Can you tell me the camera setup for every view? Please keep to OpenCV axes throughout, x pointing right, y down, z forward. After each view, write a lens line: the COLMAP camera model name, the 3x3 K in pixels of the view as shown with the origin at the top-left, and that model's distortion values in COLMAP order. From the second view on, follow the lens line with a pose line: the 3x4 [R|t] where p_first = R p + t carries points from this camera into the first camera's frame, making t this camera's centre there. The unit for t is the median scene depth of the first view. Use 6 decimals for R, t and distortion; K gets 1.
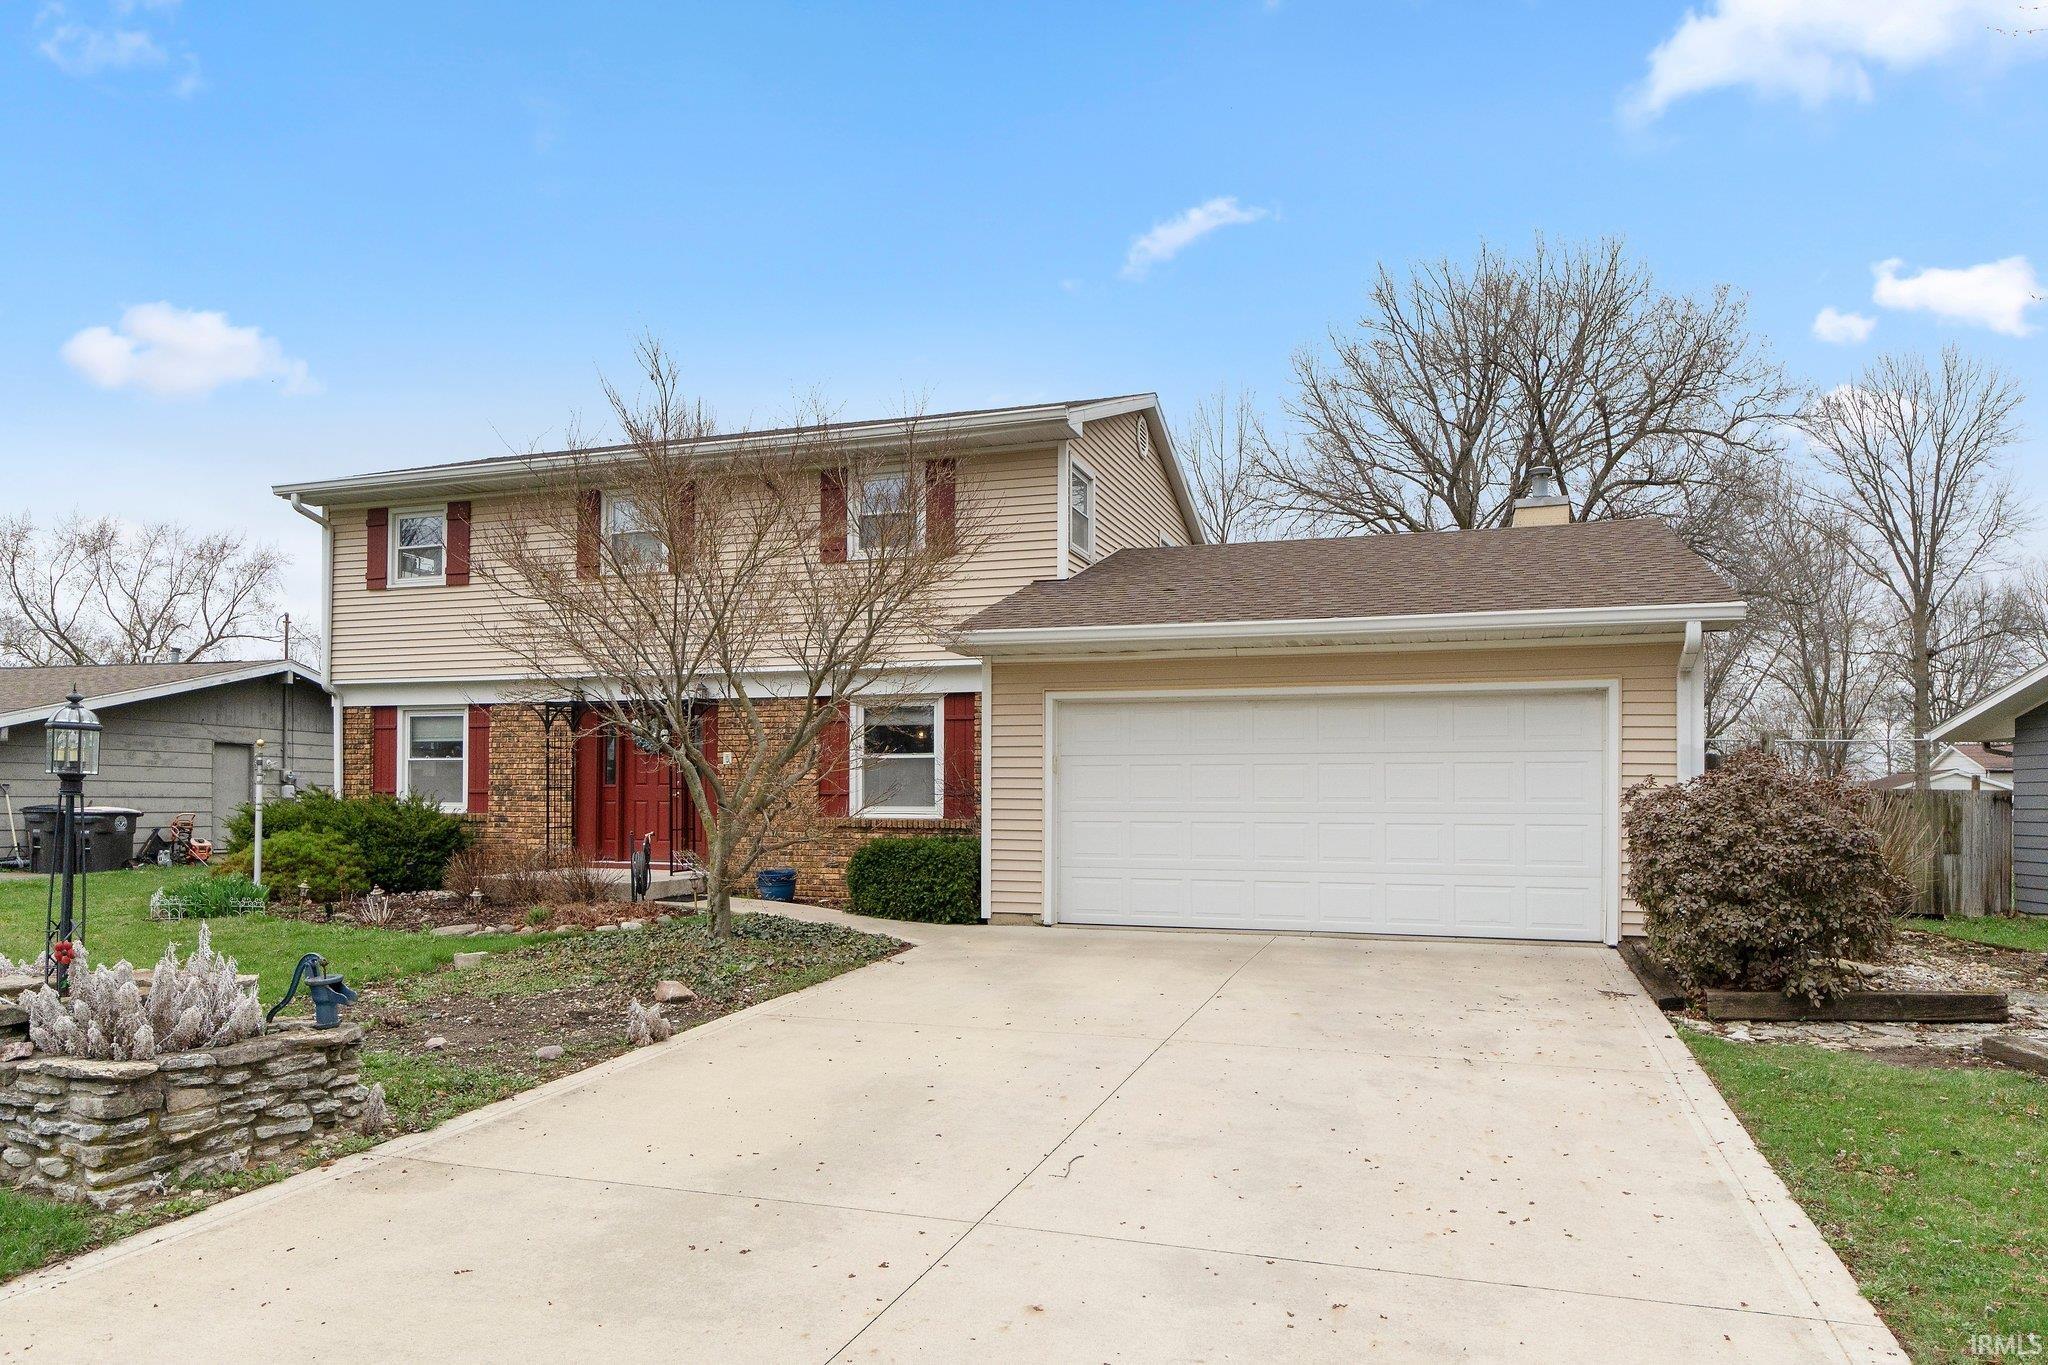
lens RADIAL K [[1528.1, 0, 1024.5], [0, 1528.1, 710.6], [0, 0, 1]] dist [-0.007558, -0.003588]
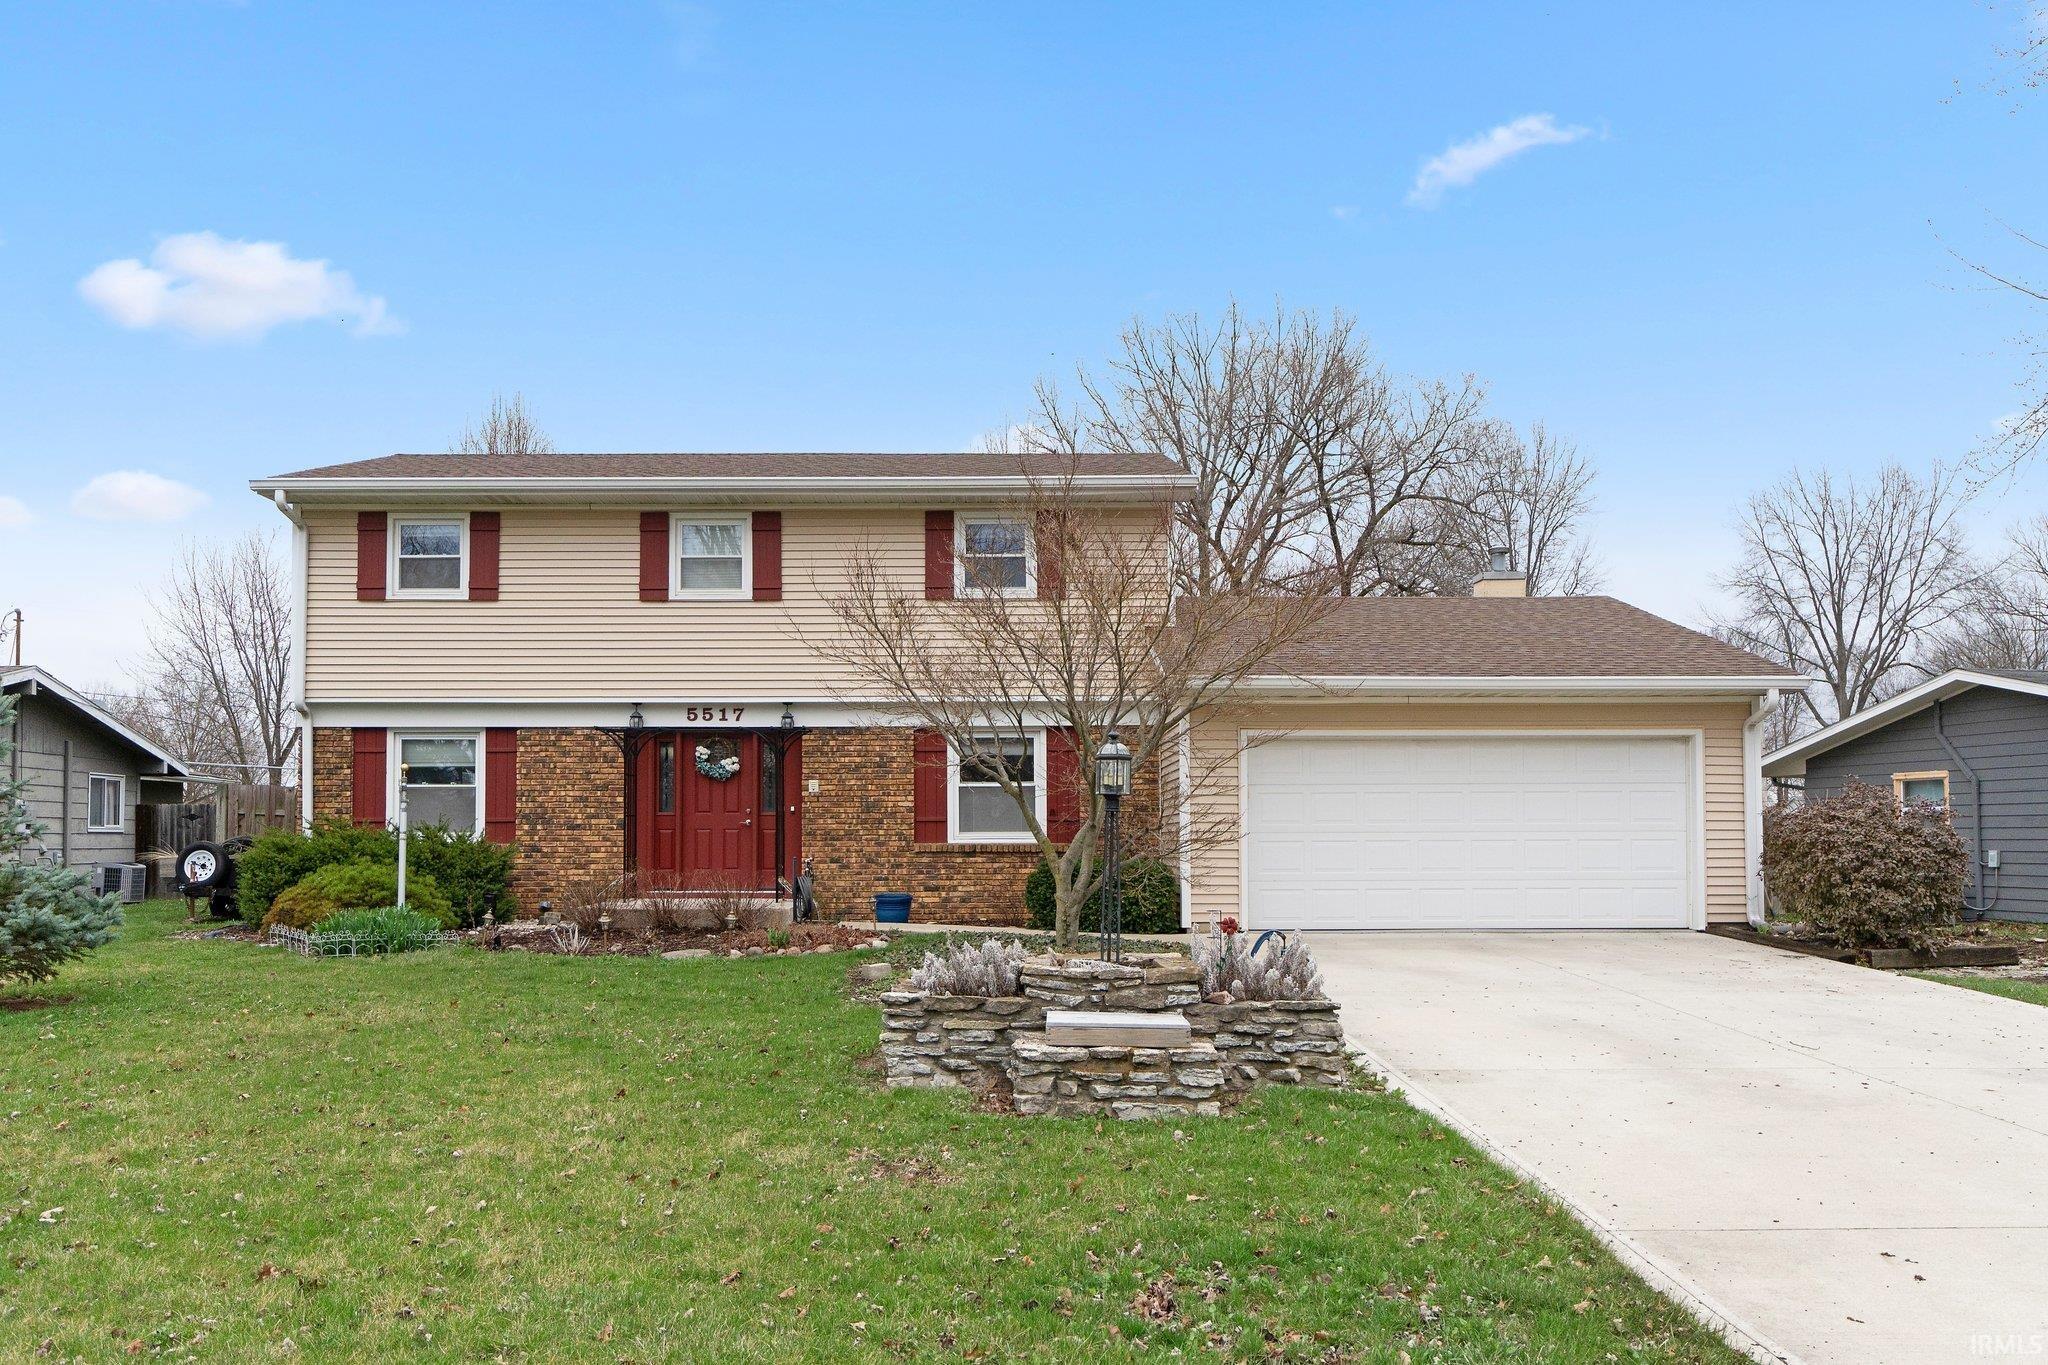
lens RADIAL K [[1766.2, 0, 1024.0], [0, 1766.2, 682.5], [0, 0, 1]] dist [0.002906, -0.000730]
pose [[0.929283, 0.026032, 0.368450, -0.489820], [-0.015011, 0.999351, -0.032748, -0.001174], [-0.369064, 0.024901, 0.929070, -0.141747]]
